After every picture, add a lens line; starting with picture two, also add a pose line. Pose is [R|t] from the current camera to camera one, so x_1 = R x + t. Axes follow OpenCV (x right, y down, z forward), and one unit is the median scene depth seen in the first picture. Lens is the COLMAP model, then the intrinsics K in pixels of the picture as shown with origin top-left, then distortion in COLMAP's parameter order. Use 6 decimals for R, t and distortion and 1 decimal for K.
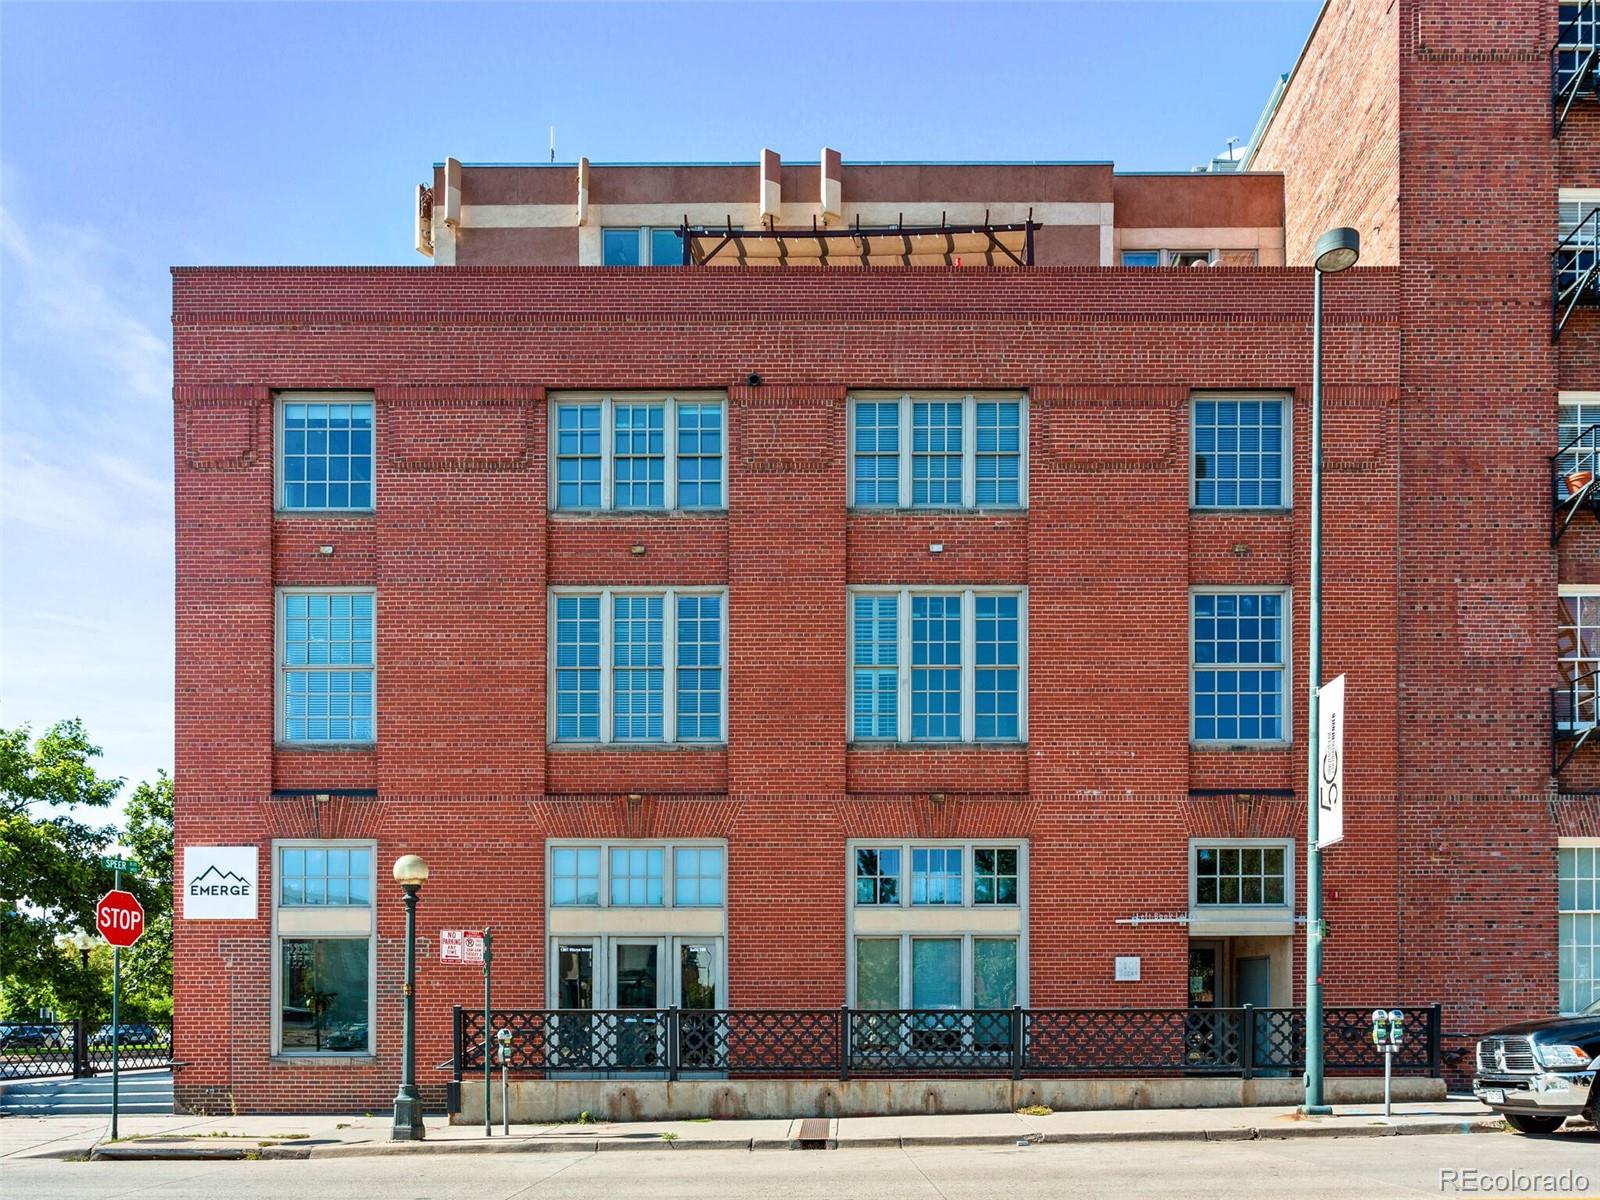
lens RADIAL K [[1232.0, 0, 800.5], [0, 1232.0, 673.0], [0, 0, 1]] dist [-0.002802, 0.006878]
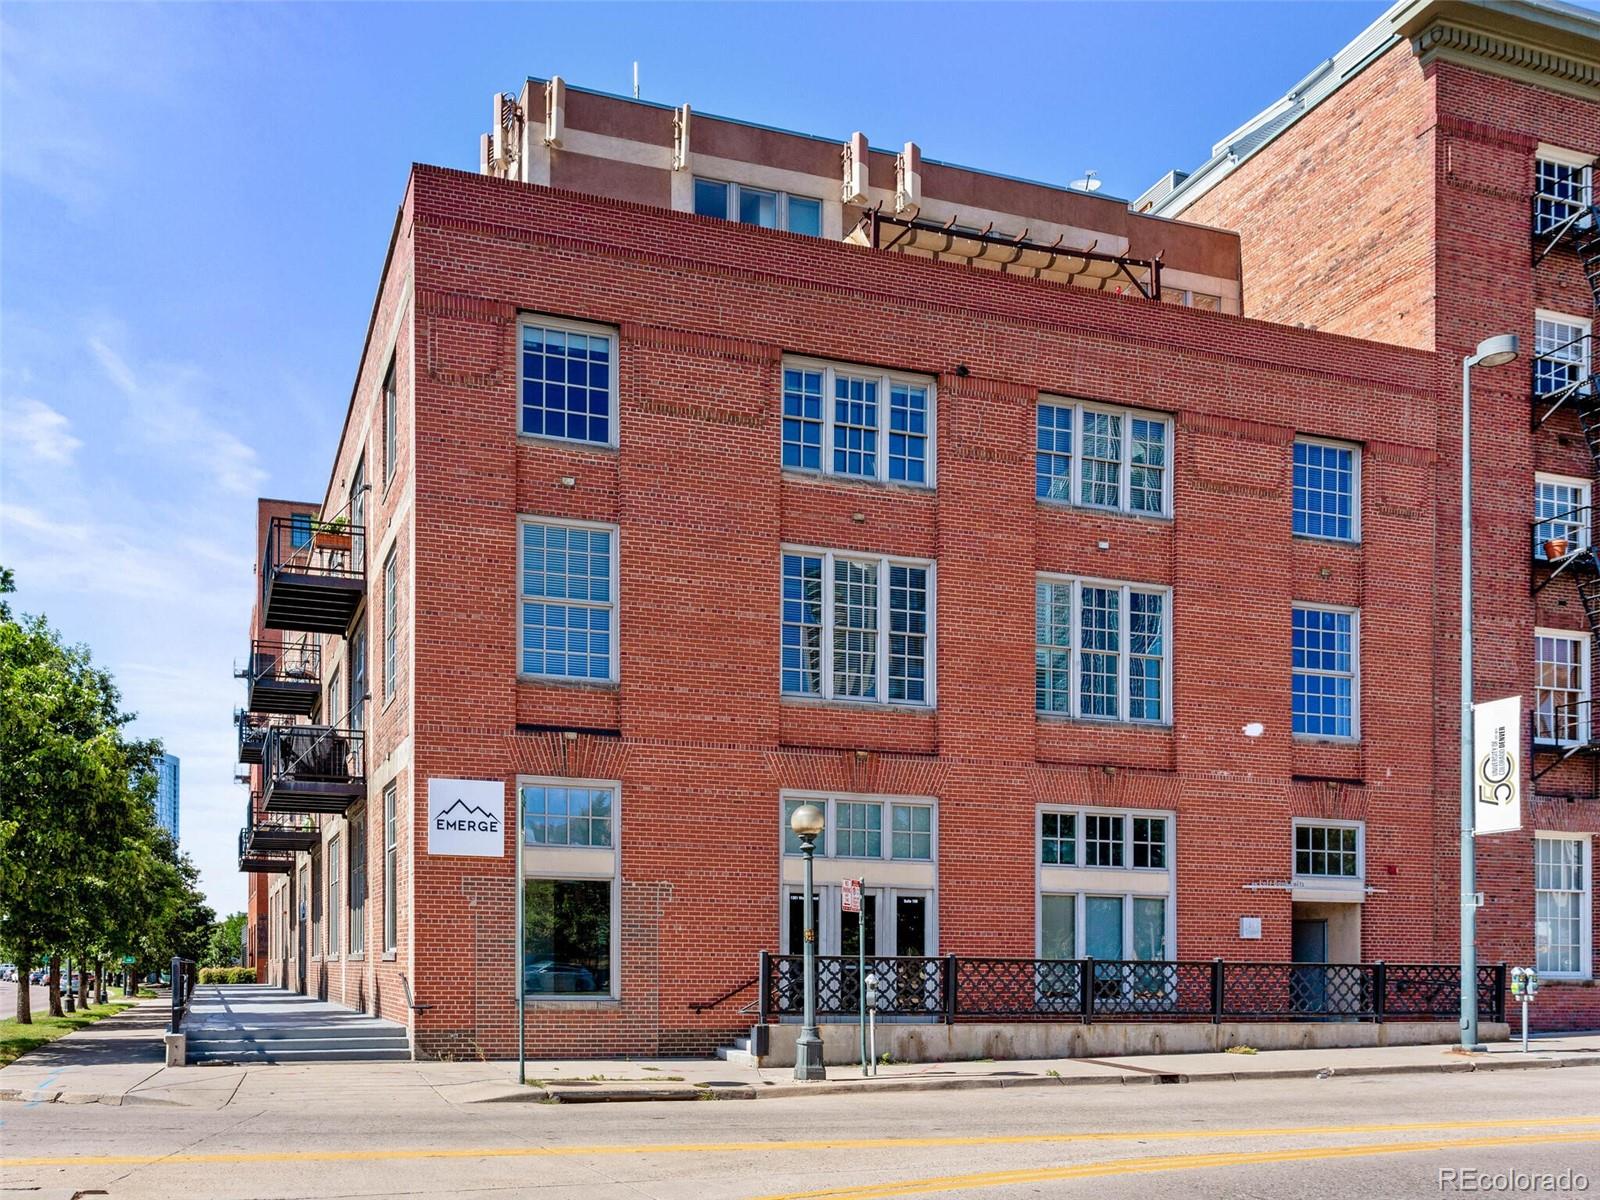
lens RADIAL K [[1245.4, 0, 800.9], [0, 1245.4, 602.0], [0, 0, 1]] dist [0.004936, 0.006570]
pose [[0.954714, 0.095172, 0.281894, -0.469927], [-0.092280, 0.995455, -0.023549, 0.001687], [-0.282854, -0.003530, 0.959156, -0.004015]]
